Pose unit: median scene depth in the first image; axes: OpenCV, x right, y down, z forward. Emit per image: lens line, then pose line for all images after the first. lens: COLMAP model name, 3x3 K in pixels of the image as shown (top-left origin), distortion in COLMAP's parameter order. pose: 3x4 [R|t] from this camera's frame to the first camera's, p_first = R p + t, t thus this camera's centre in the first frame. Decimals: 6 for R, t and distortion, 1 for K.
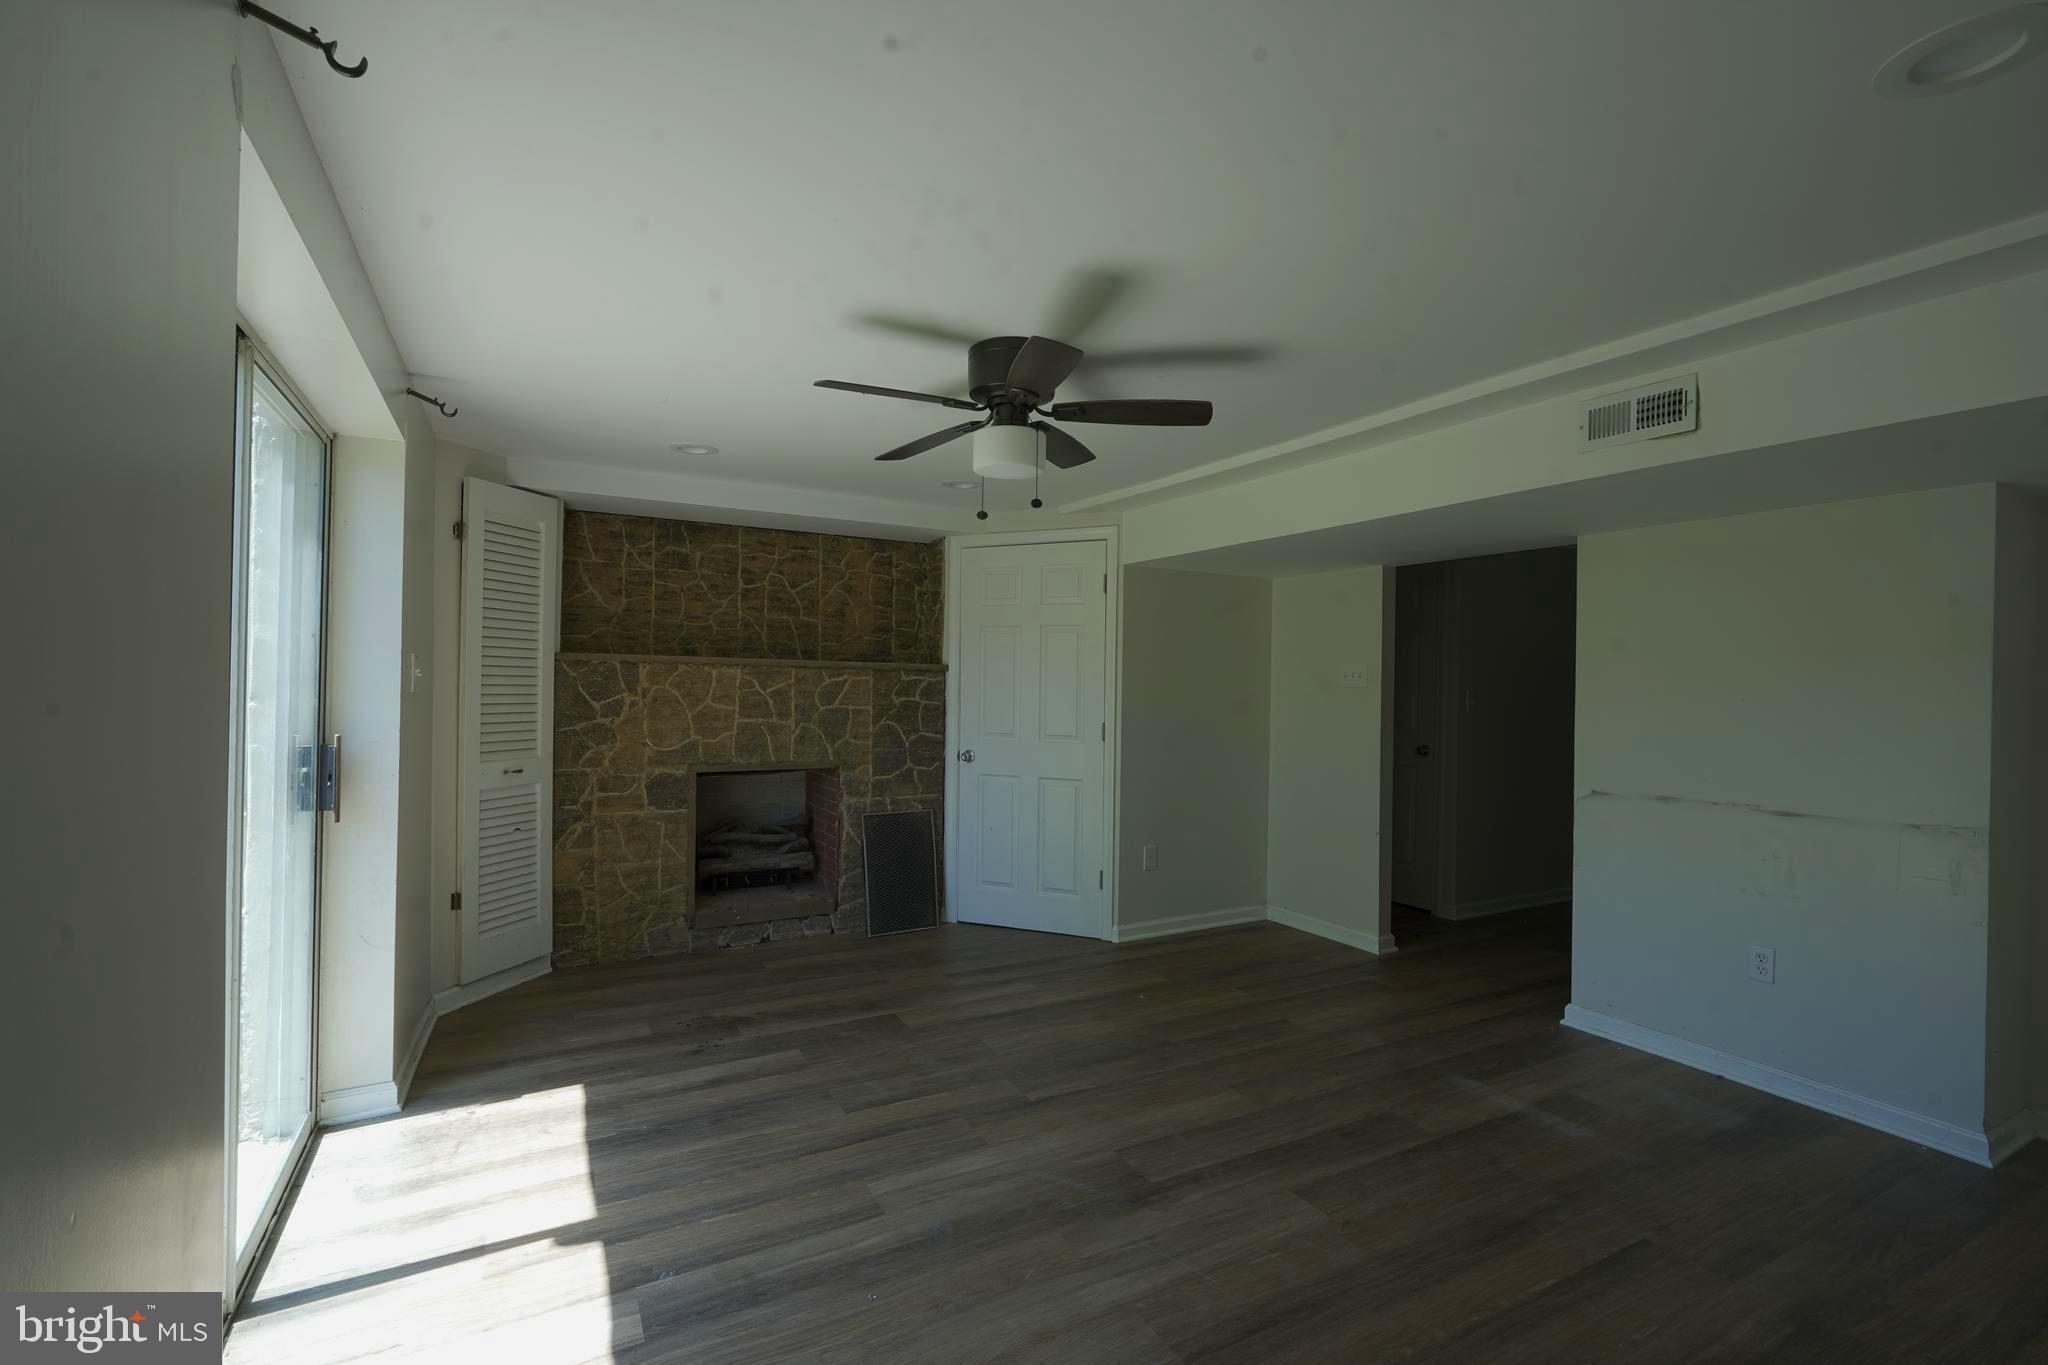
lens RADIAL K [[911.5, 0, 1024.9], [0, 911.5, 681.7], [0, 0, 1]] dist [-0.018483, 0.007081]
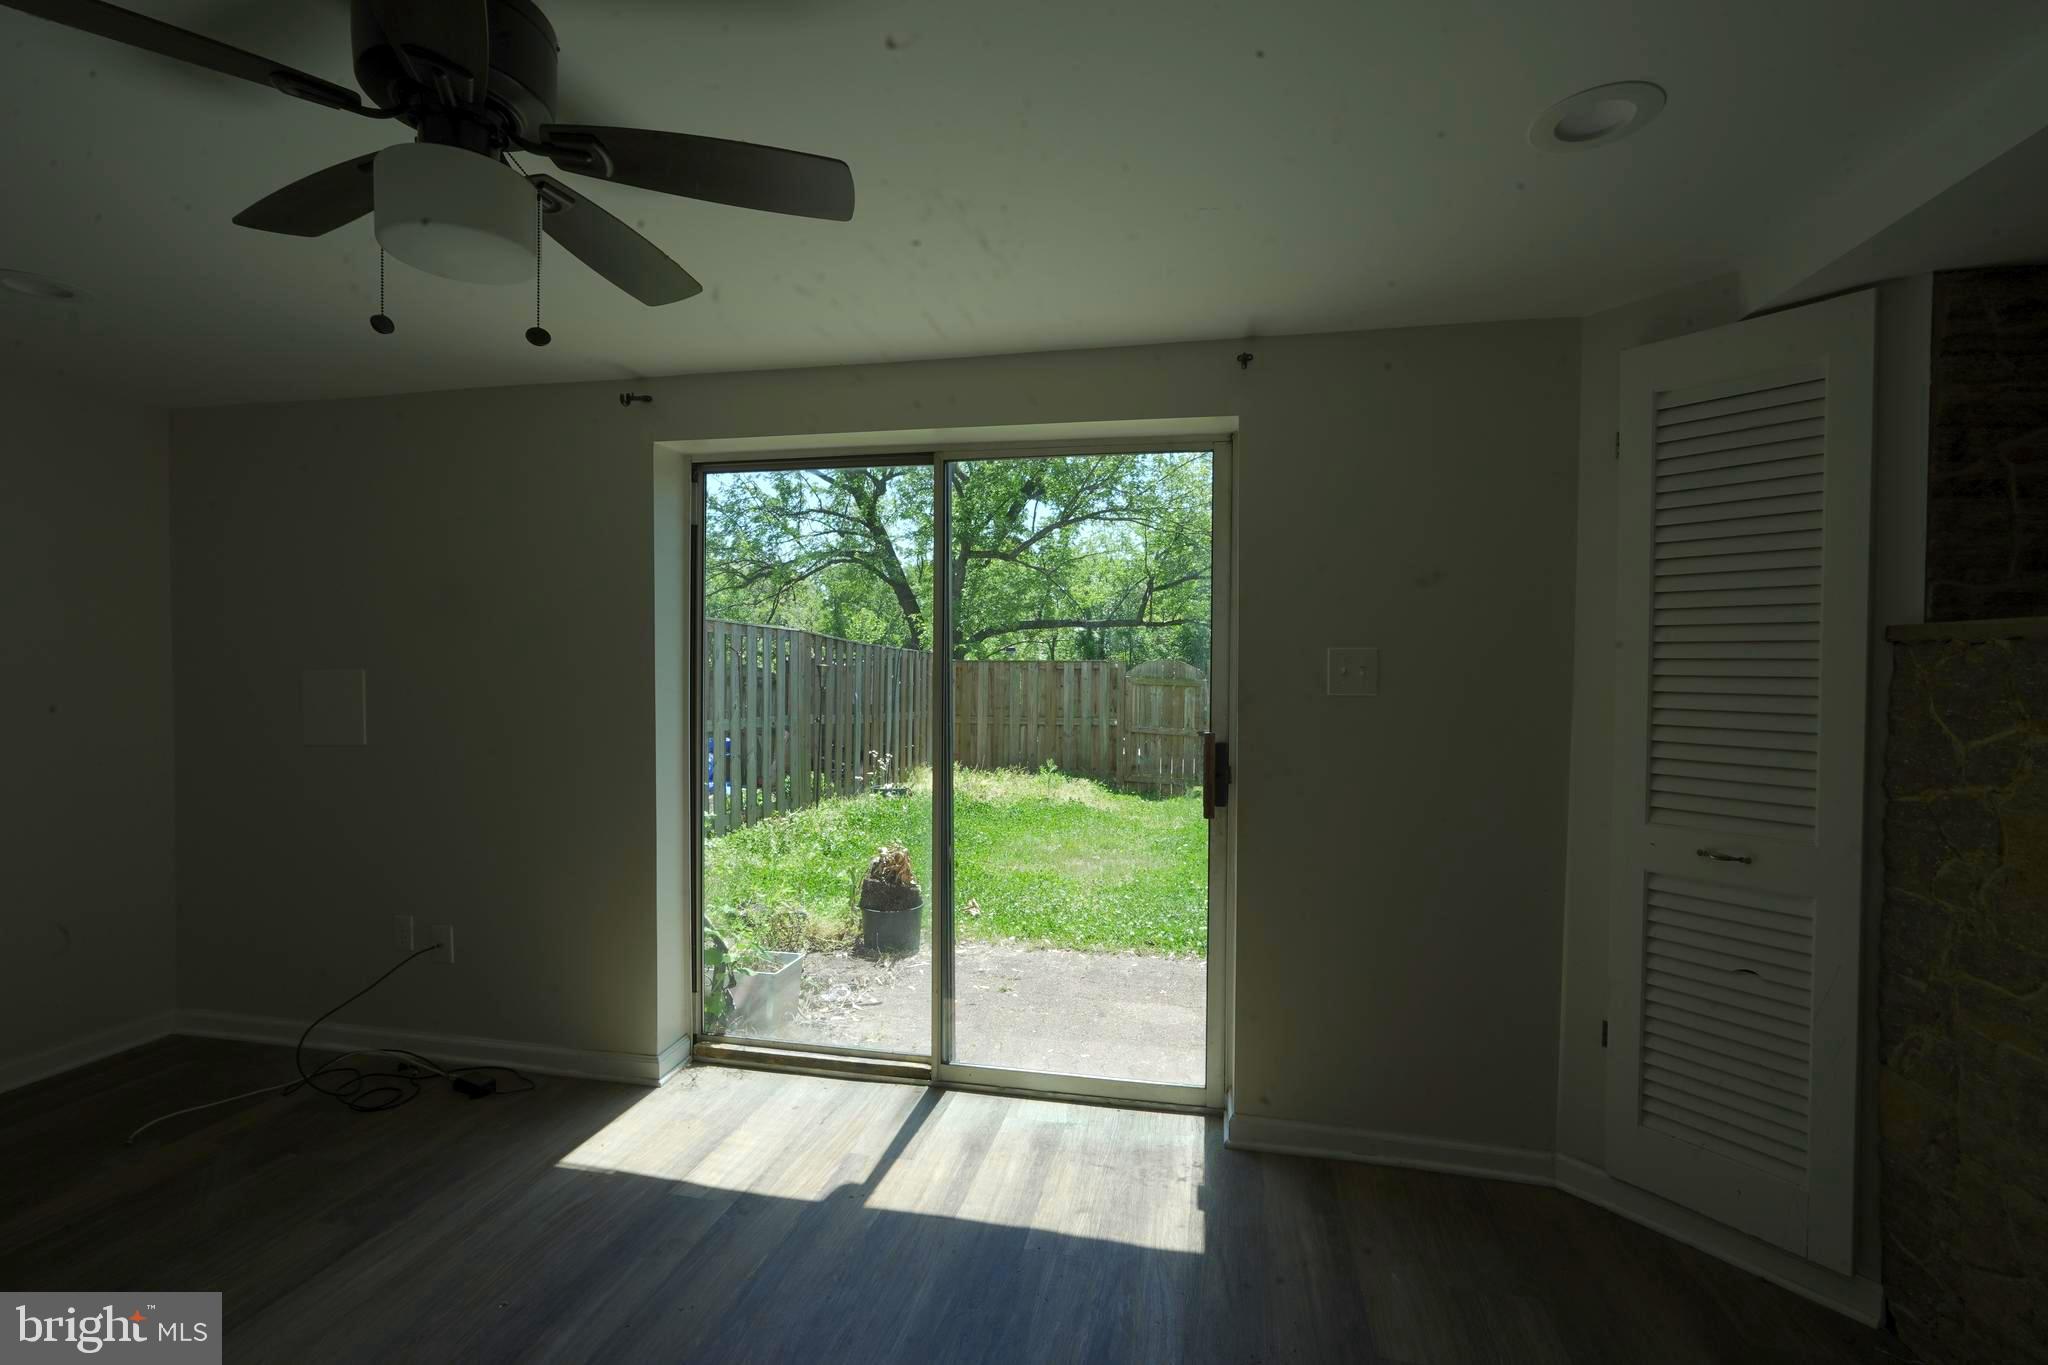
lens RADIAL K [[911.5, 0, 1031.0], [0, 911.5, 680.4], [0, 0, 1]] dist [-0.018483, 0.007081]
pose [[-0.648990, -0.004247, -0.760785, 0.086877], [-0.012625, 0.999907, 0.005188, -0.001663], [0.760692, 0.012972, -0.648983, 0.876535]]
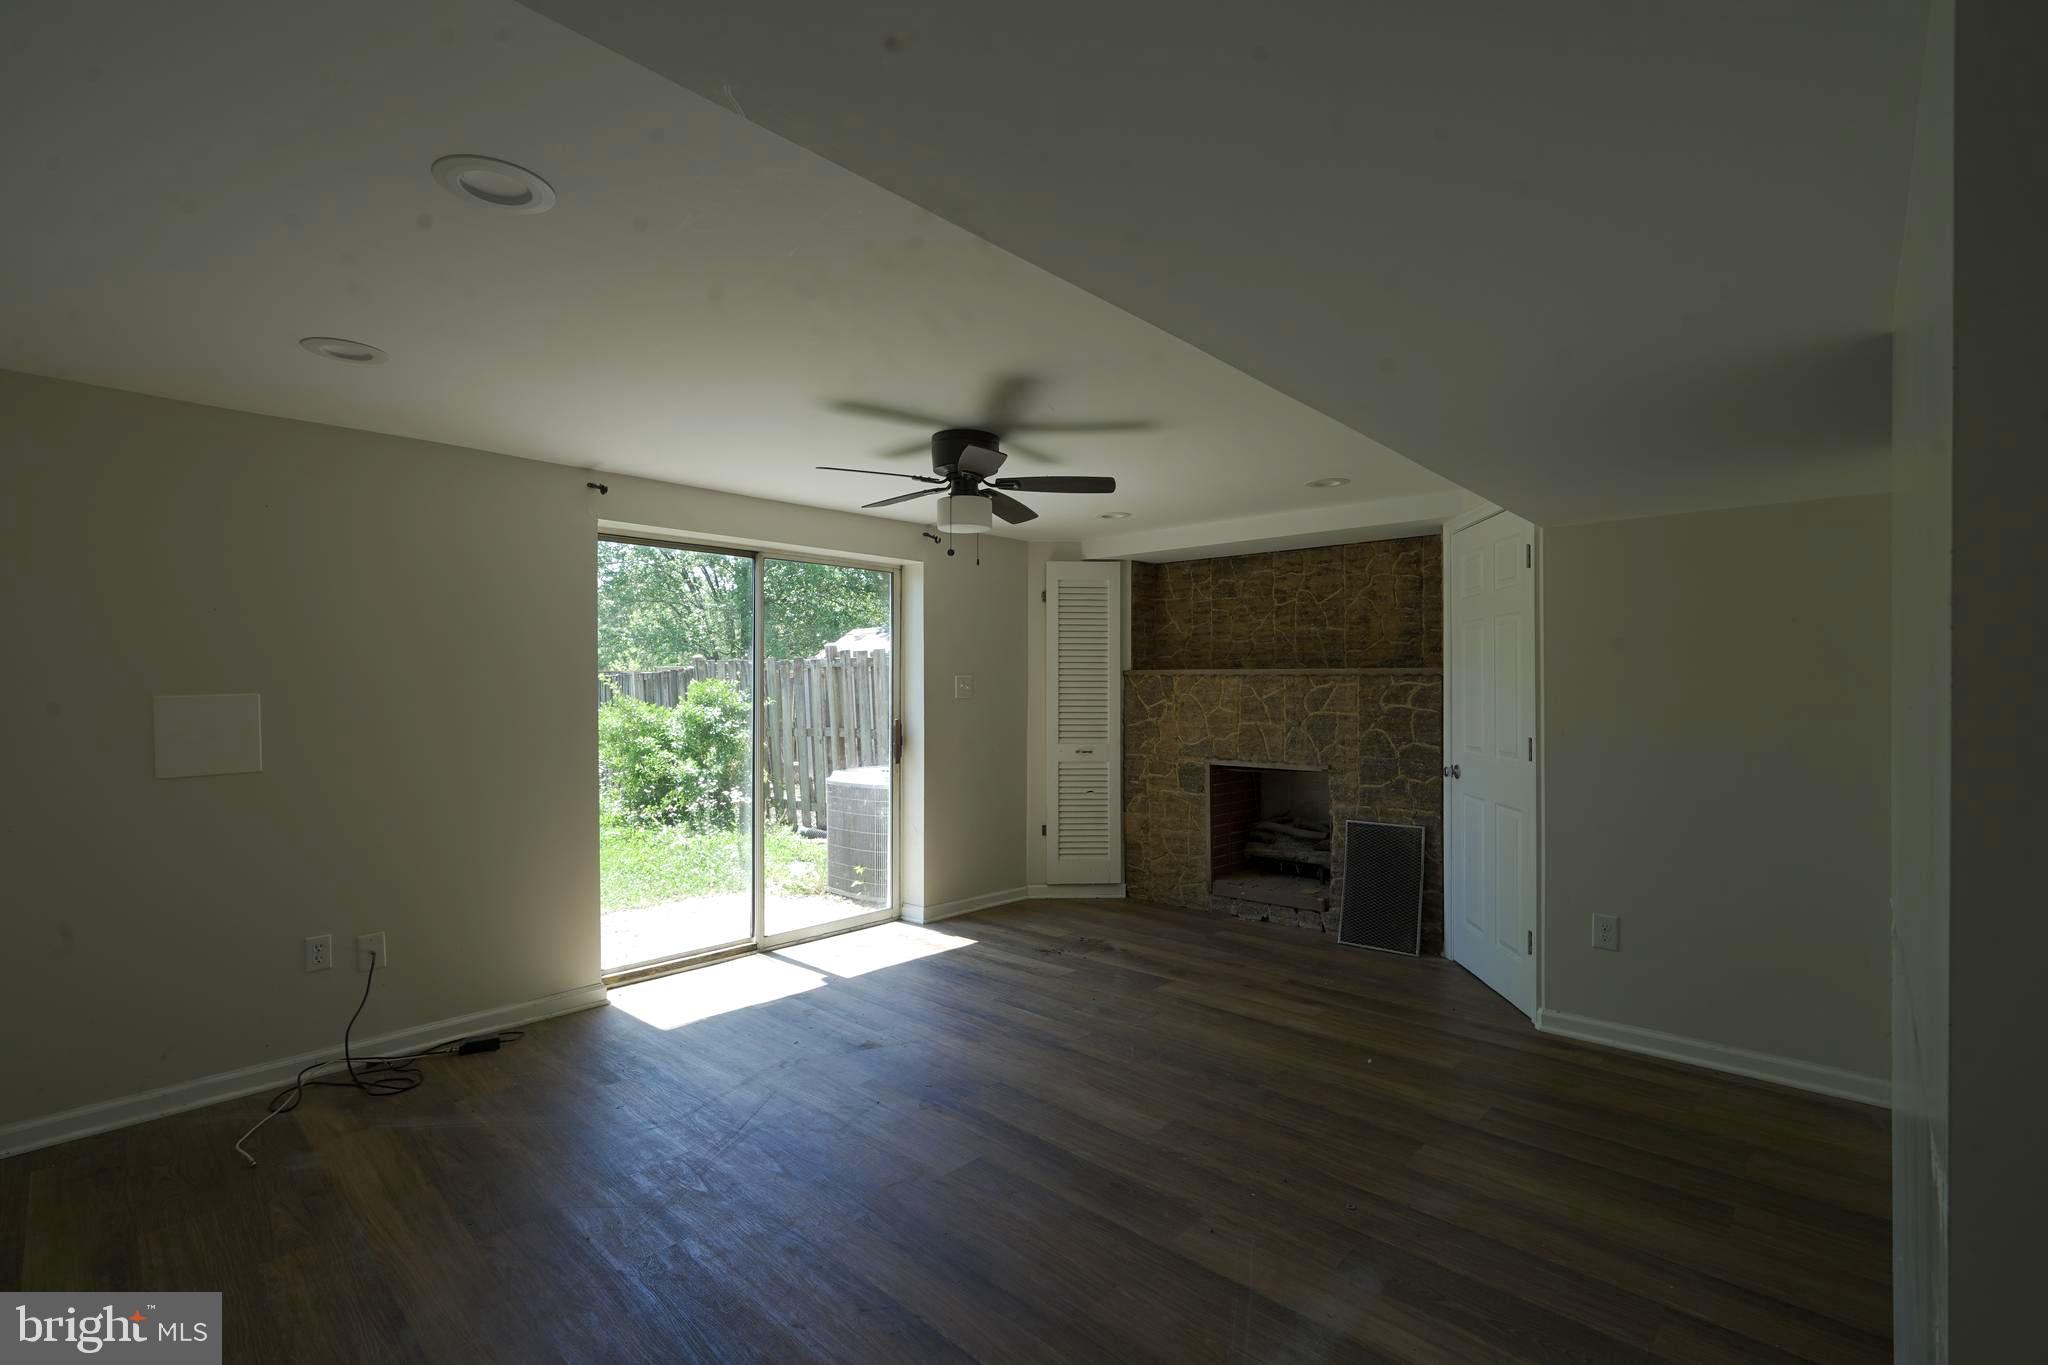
lens RADIAL K [[911.5, 0, 1021.1], [0, 911.5, 680.9], [0, 0, 1]] dist [-0.018483, 0.007081]
pose [[0.314711, -0.019581, -0.948986, 0.699552], [0.008665, 0.999805, -0.017756, 0.007144], [0.949148, -0.002635, 0.314819, 0.366431]]
